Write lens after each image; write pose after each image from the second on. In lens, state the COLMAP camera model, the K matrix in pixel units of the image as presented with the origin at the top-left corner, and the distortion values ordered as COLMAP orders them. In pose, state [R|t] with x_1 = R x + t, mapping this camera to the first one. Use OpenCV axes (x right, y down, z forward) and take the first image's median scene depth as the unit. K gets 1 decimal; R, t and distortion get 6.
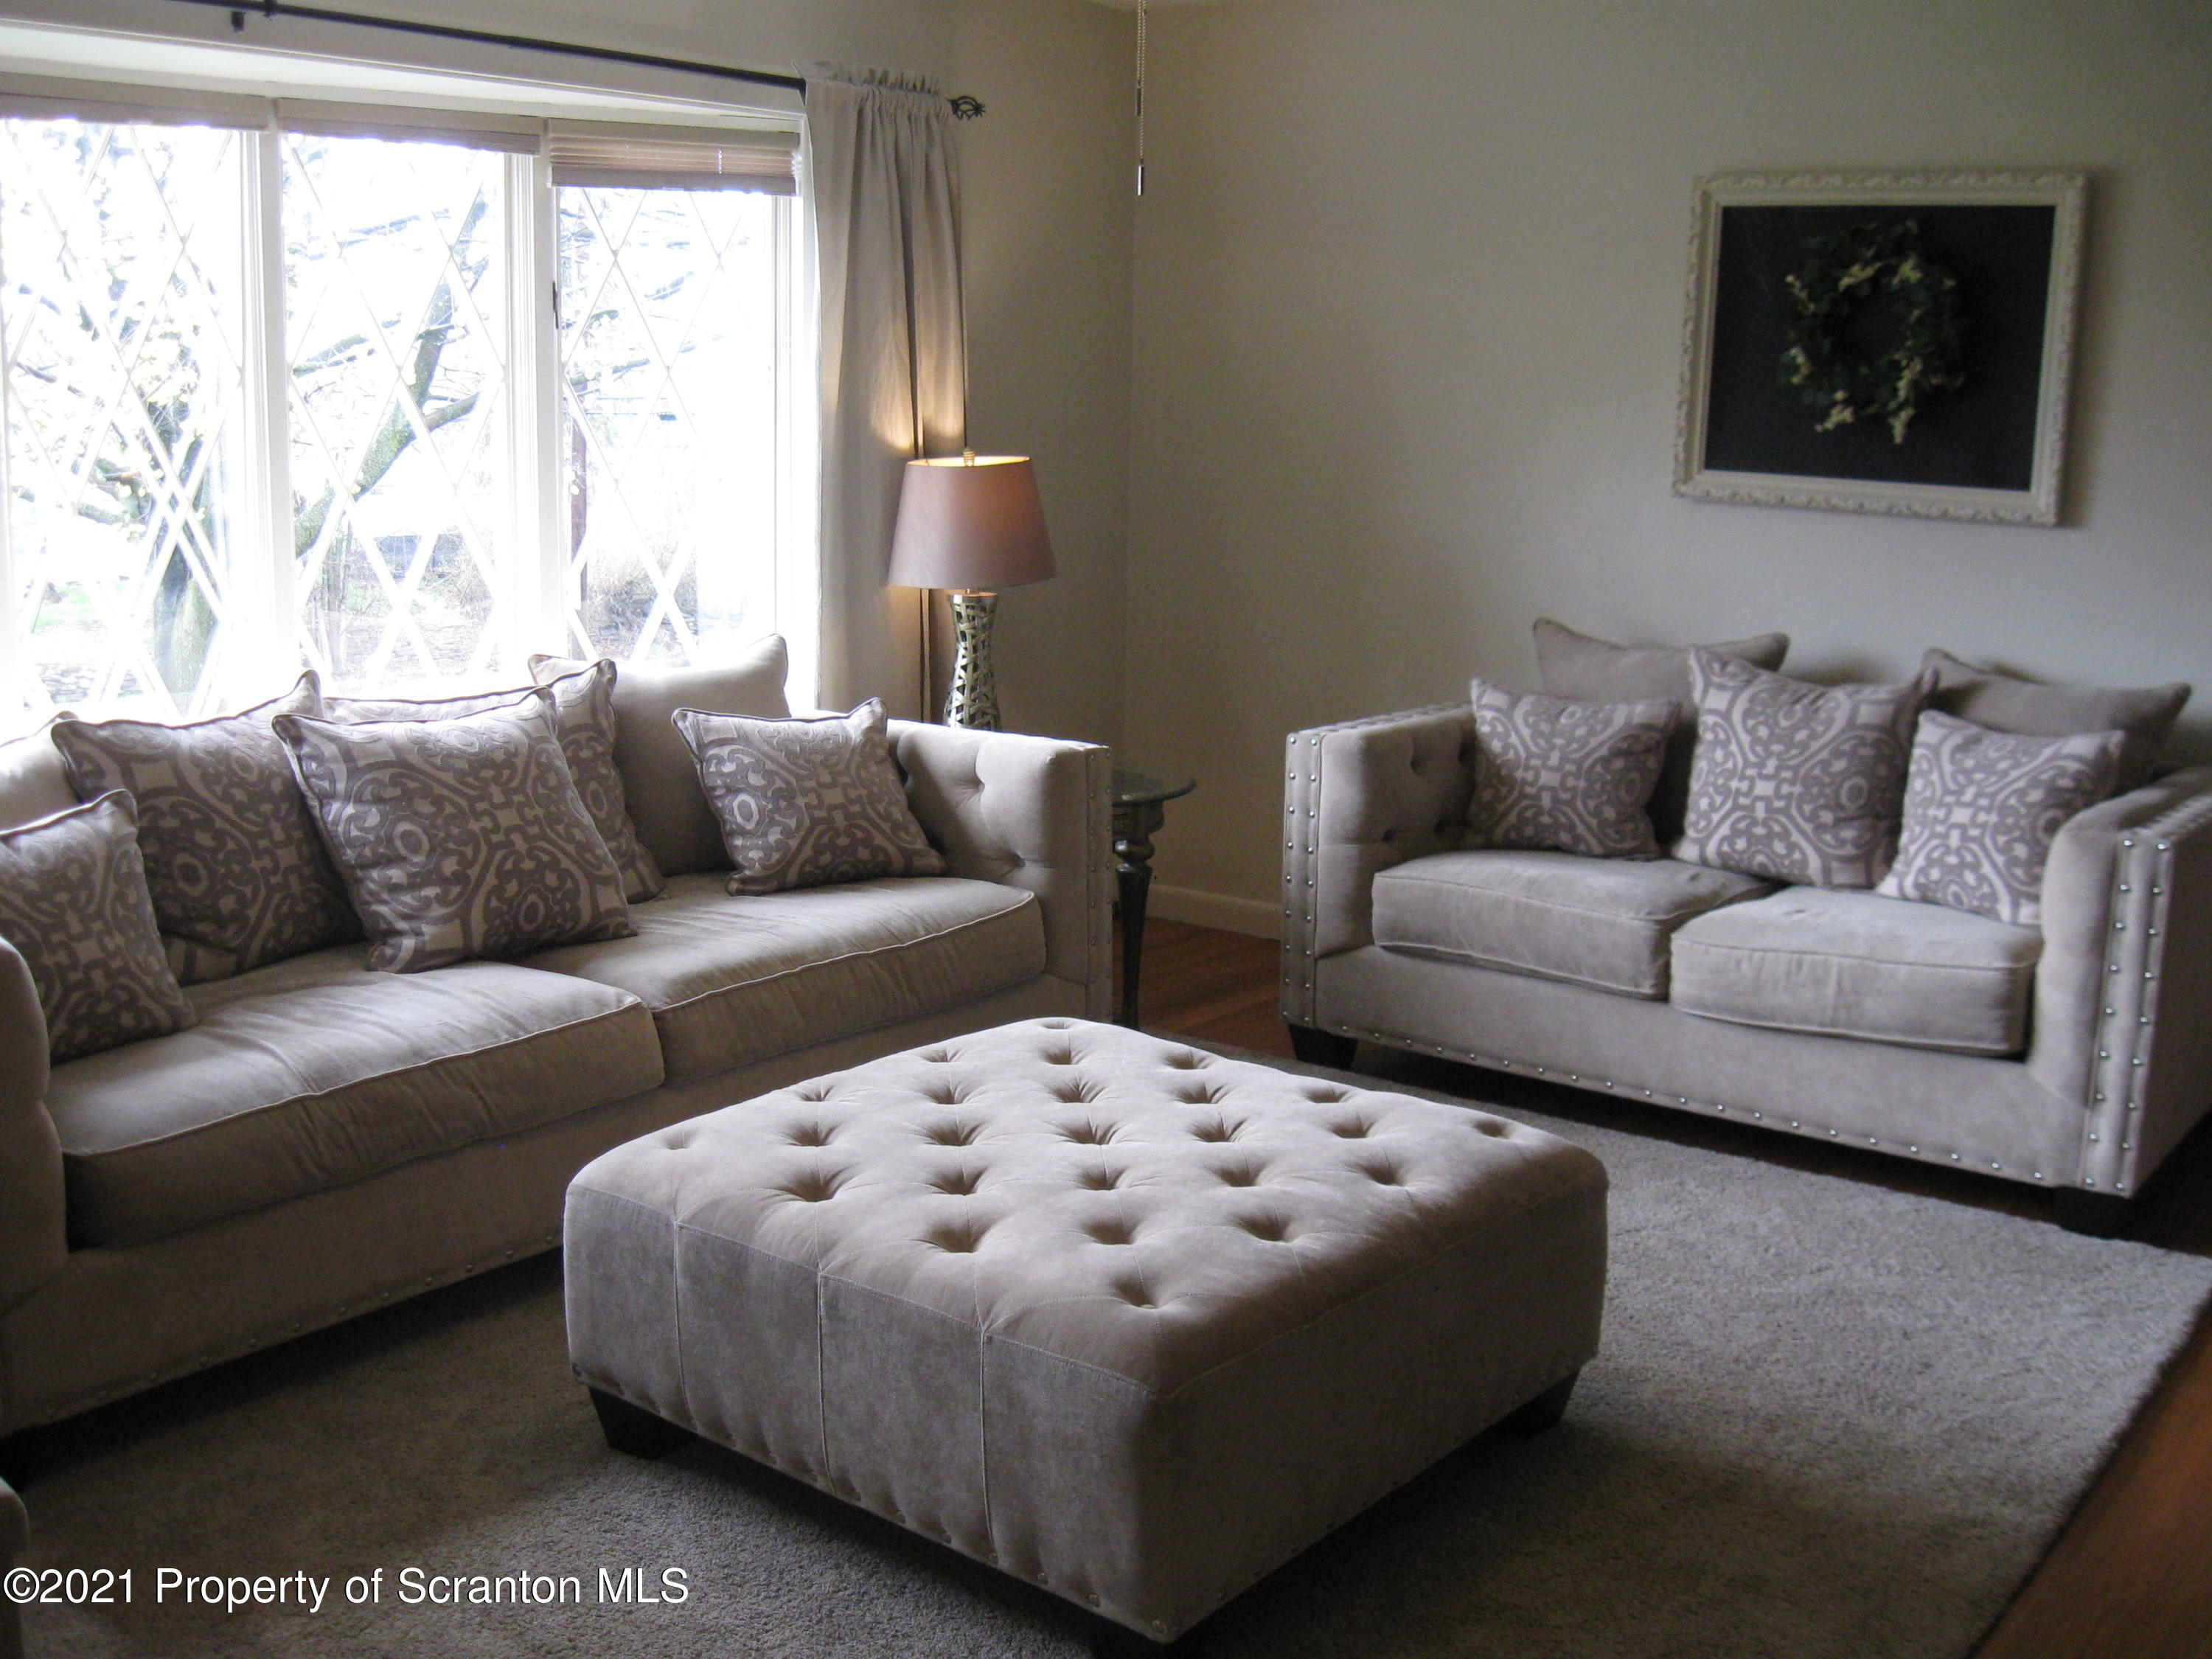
lens RADIAL K [[2295.1, 0, 1061.5], [0, 2295.1, 885.4], [0, 0, 1]] dist [-0.131262, 0.045825]
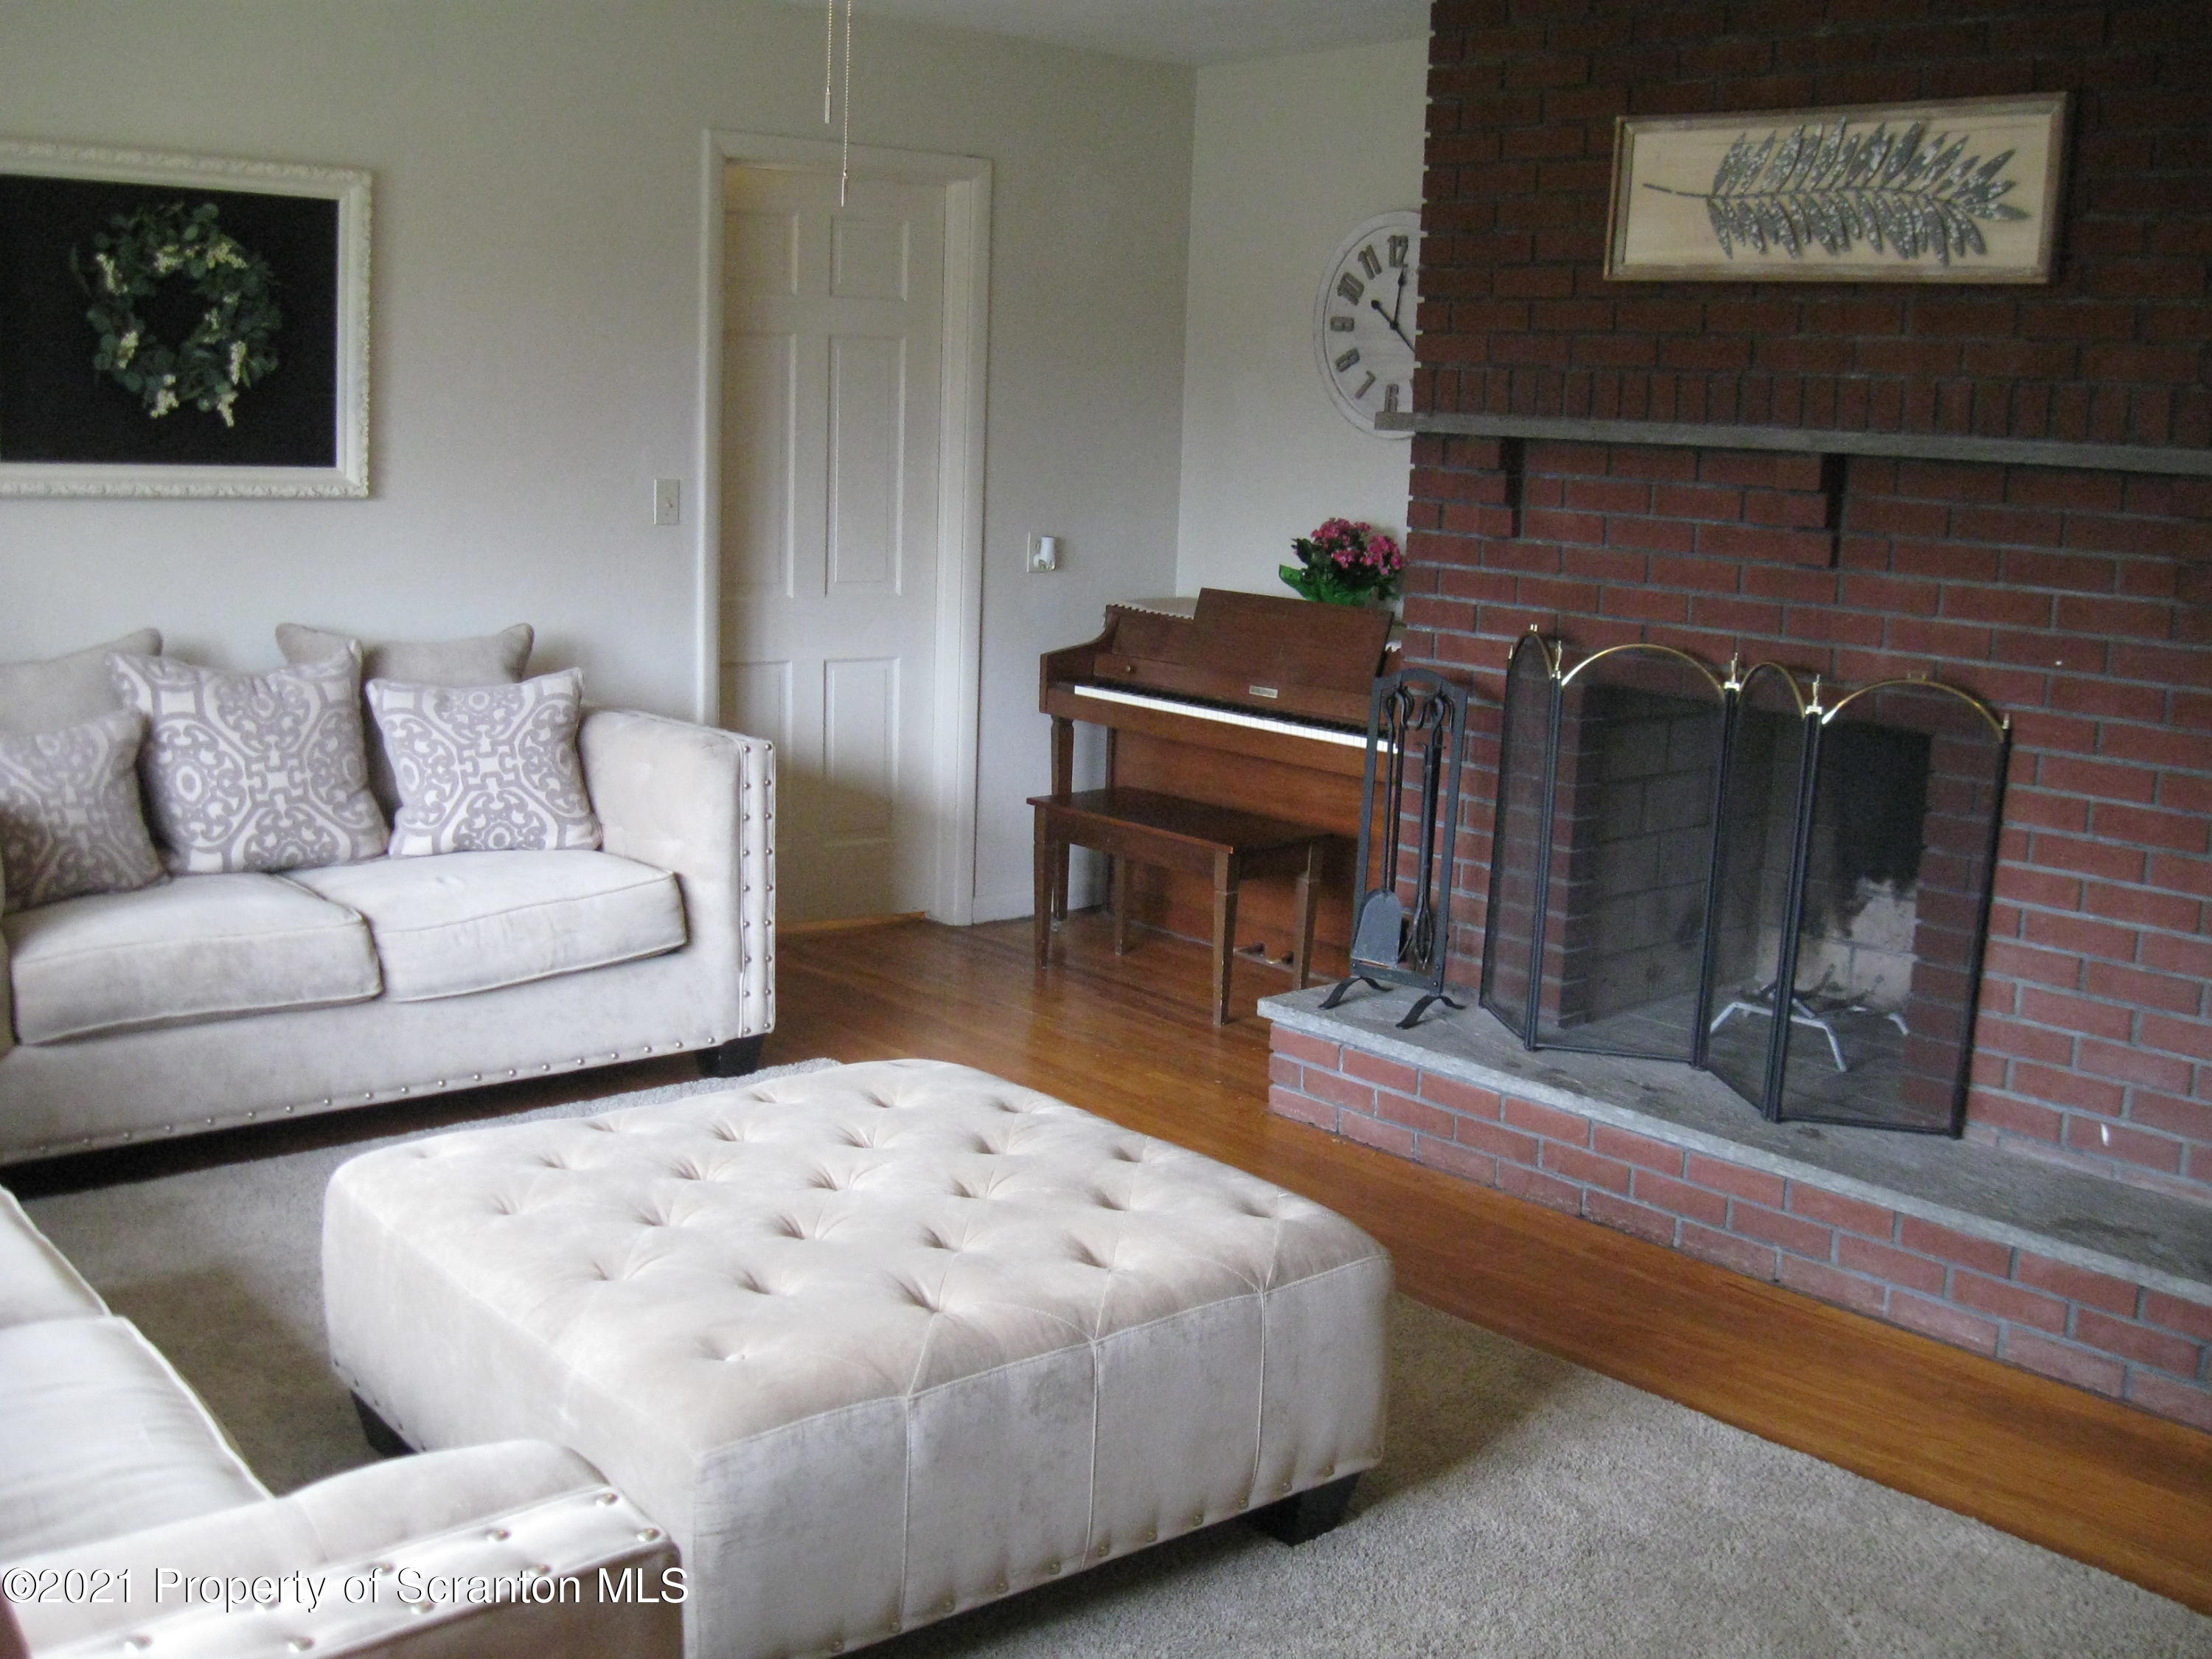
lens RADIAL K [[2295.1, 0, 1061.5], [0, 2295.1, 885.4], [0, 0, 1]] dist [-0.131262, 0.045825]
pose [[0.229926, -0.212226, 0.949786, -0.560518], [0.177220, 0.968746, 0.173561, -0.109195], [-0.956936, 0.128415, 0.260350, 0.419779]]
